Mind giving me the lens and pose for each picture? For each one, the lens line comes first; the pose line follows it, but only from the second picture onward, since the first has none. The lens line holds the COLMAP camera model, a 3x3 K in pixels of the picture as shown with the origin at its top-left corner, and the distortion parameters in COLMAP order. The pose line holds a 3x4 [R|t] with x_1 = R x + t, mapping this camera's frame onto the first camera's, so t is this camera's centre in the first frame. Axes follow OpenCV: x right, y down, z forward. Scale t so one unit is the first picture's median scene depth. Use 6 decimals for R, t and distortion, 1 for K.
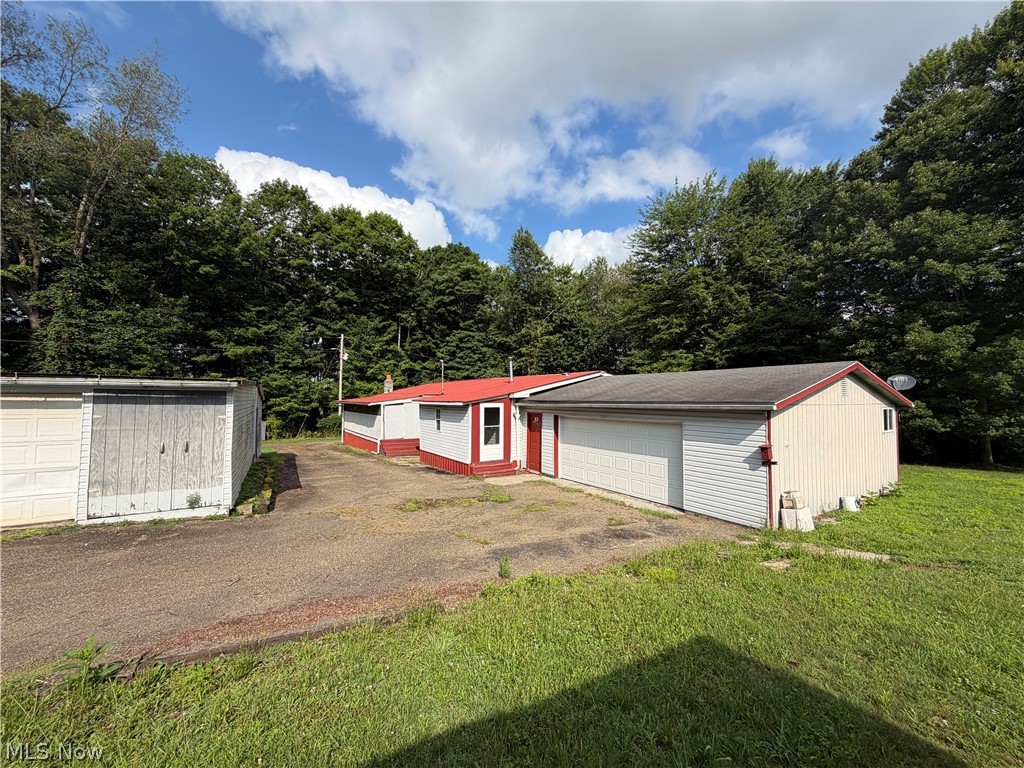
lens RADIAL K [[403.4, 0, 512.0], [0, 403.4, 384.0], [0, 0, 1]] dist [-0.000702, 0.000035]
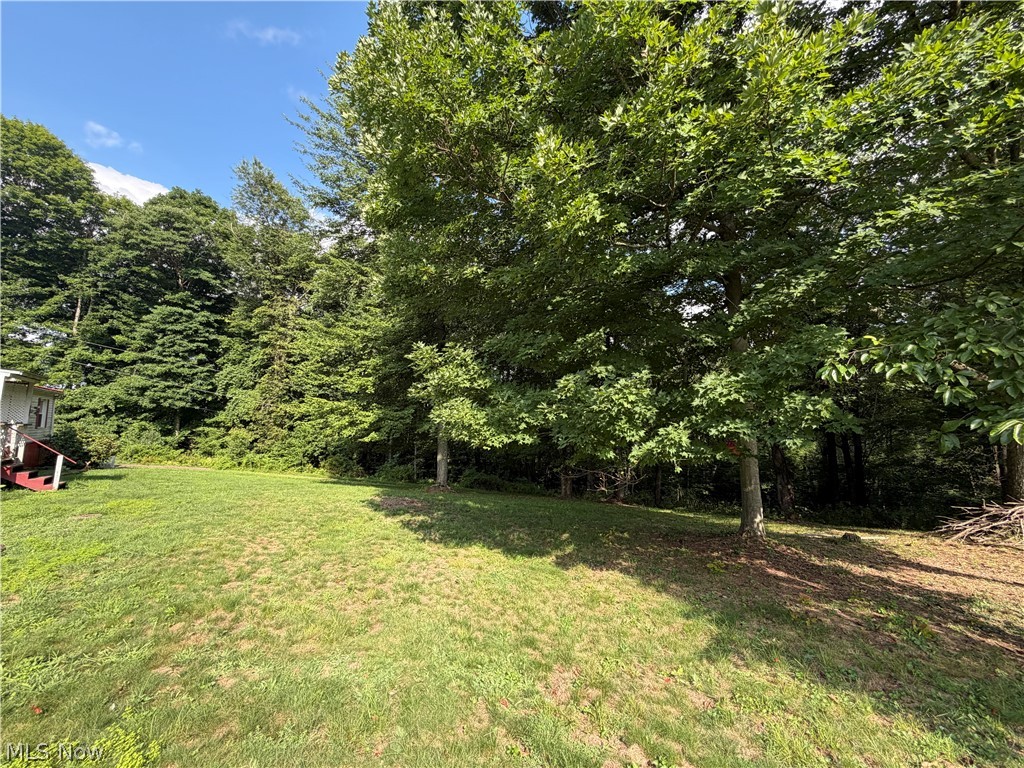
lens RADIAL K [[403.4, 0, 512.0], [0, 403.4, 384.0], [0, 0, 1]] dist [-0.000702, 0.000035]
pose [[0.994506, 0.020059, 0.102737, 0.709944], [-0.013542, 0.997874, -0.063743, 0.063395], [-0.103797, 0.062001, 0.992664, 0.504018]]
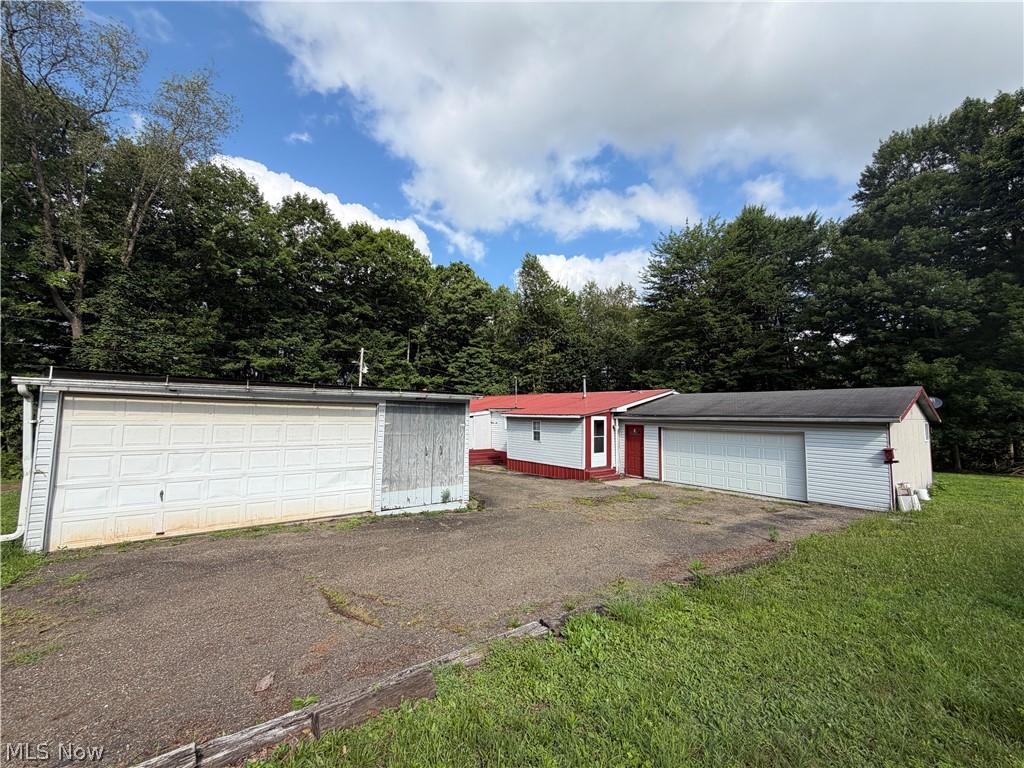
lens RADIAL K [[403.4, 0, 512.0], [0, 403.4, 384.0], [0, 0, 1]] dist [-0.000702, 0.000035]
pose [[0.994123, 0.017624, 0.106815, -0.239538], [-0.013566, 0.999163, -0.038593, 0.001740], [-0.107405, 0.036918, 0.993530, -0.065941]]
